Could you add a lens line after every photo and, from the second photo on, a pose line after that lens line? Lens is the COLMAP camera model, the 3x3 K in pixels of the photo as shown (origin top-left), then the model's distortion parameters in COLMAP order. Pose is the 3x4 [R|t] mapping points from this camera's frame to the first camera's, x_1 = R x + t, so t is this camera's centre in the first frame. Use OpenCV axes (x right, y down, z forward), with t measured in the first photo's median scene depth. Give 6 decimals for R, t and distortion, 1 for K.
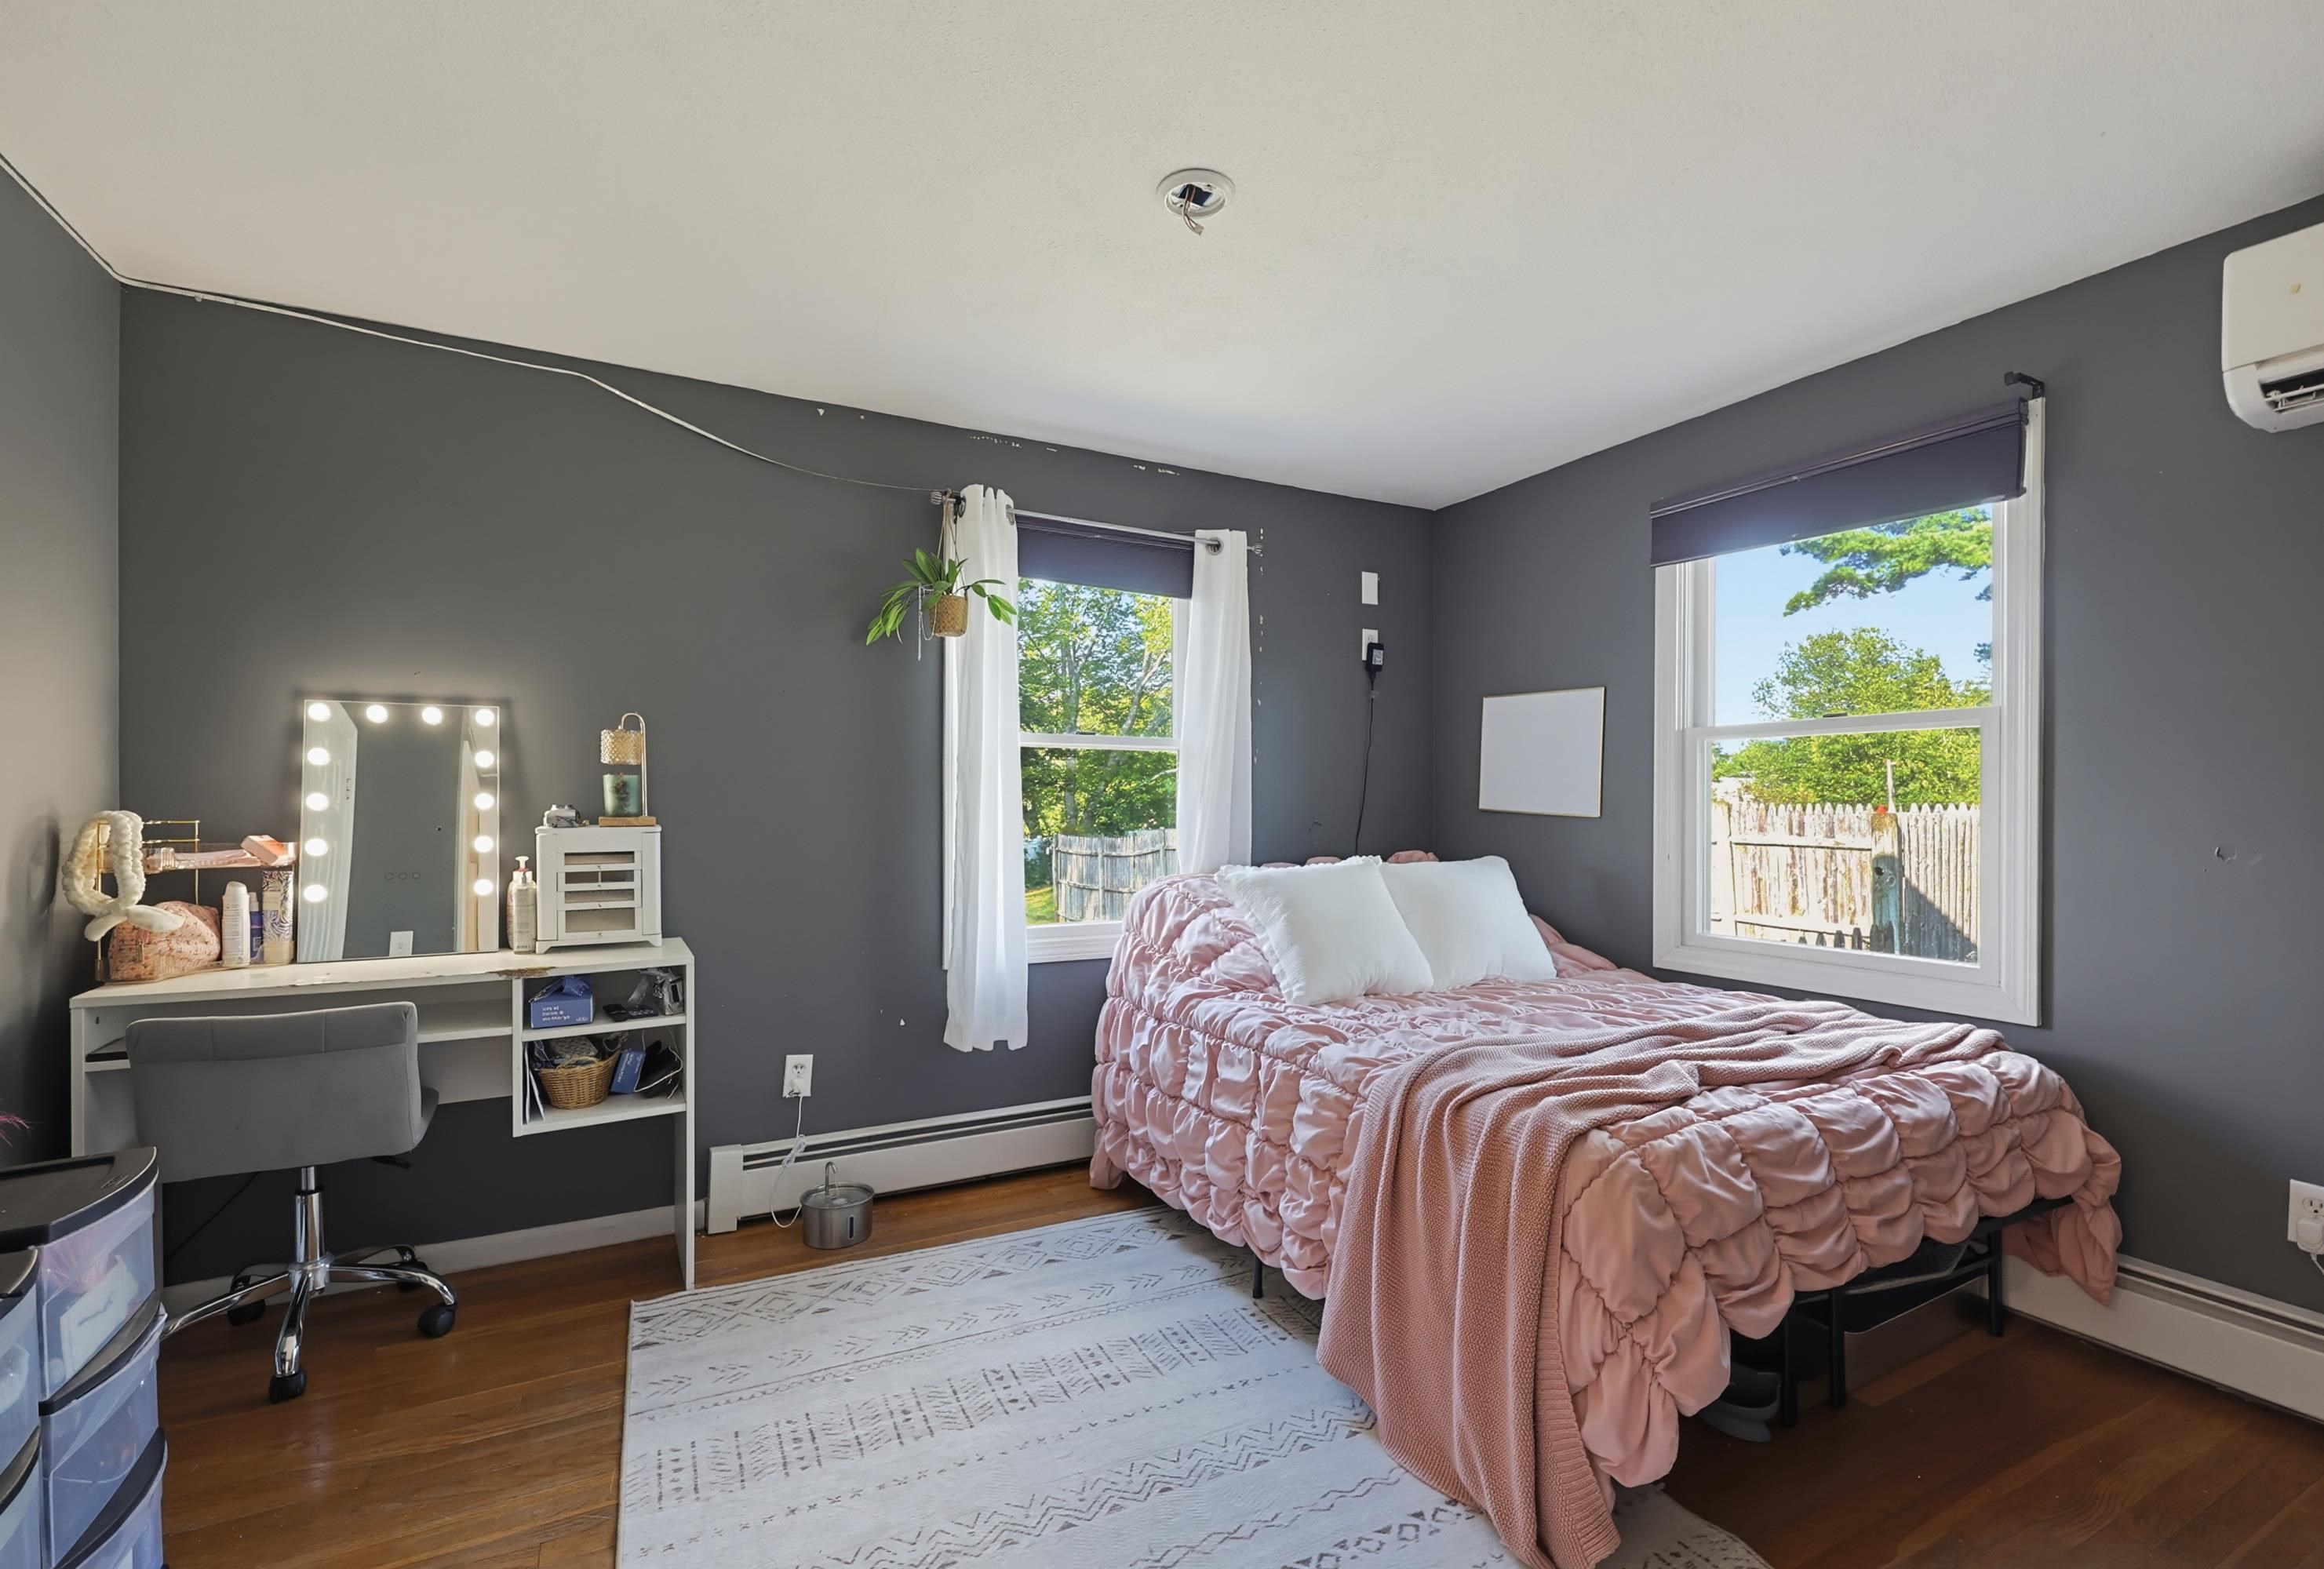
lens RADIAL K [[1018.4, 0, 1215.7], [0, 1018.4, 799.0], [0, 0, 1]] dist [-0.003169, 0.001304]
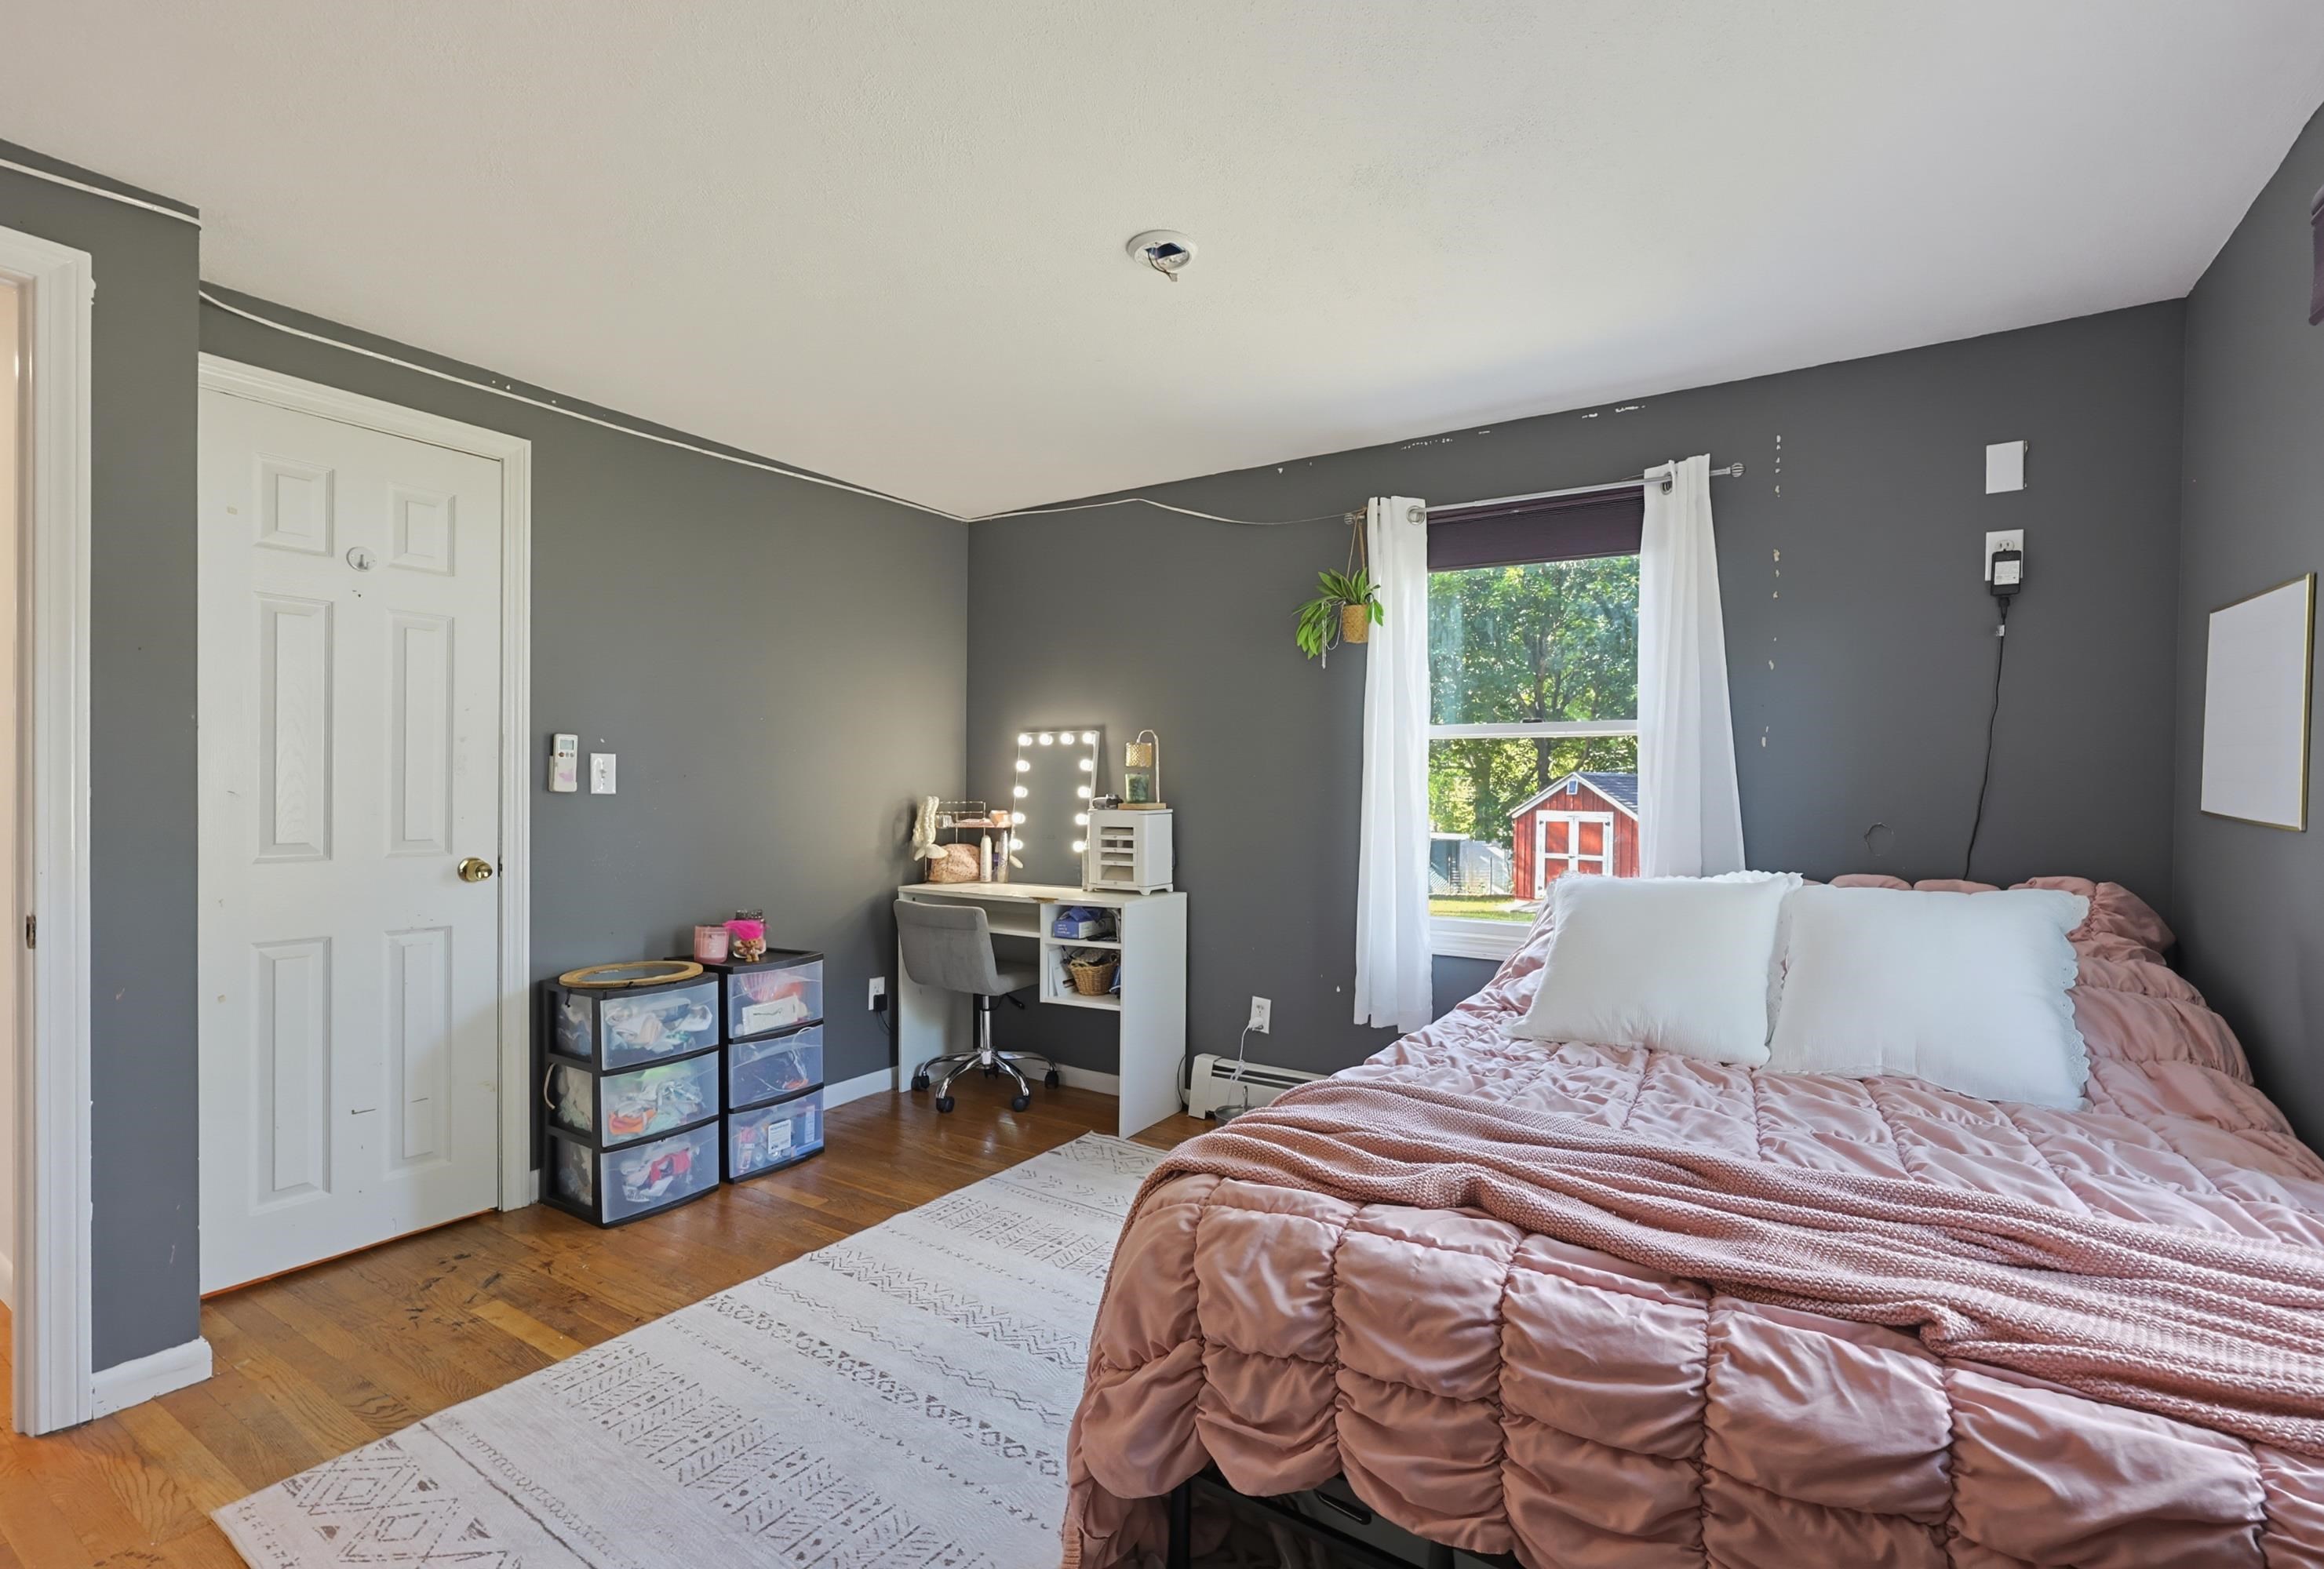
lens RADIAL K [[1018.4, 0, 1167.1], [0, 1018.4, 784.8], [0, 0, 1]] dist [-0.003169, 0.001304]
pose [[0.491727, -0.001638, -0.870748, 0.720652], [0.000381, 0.999999, -0.001666, -0.006154], [0.870749, 0.000488, 0.491727, 0.345563]]
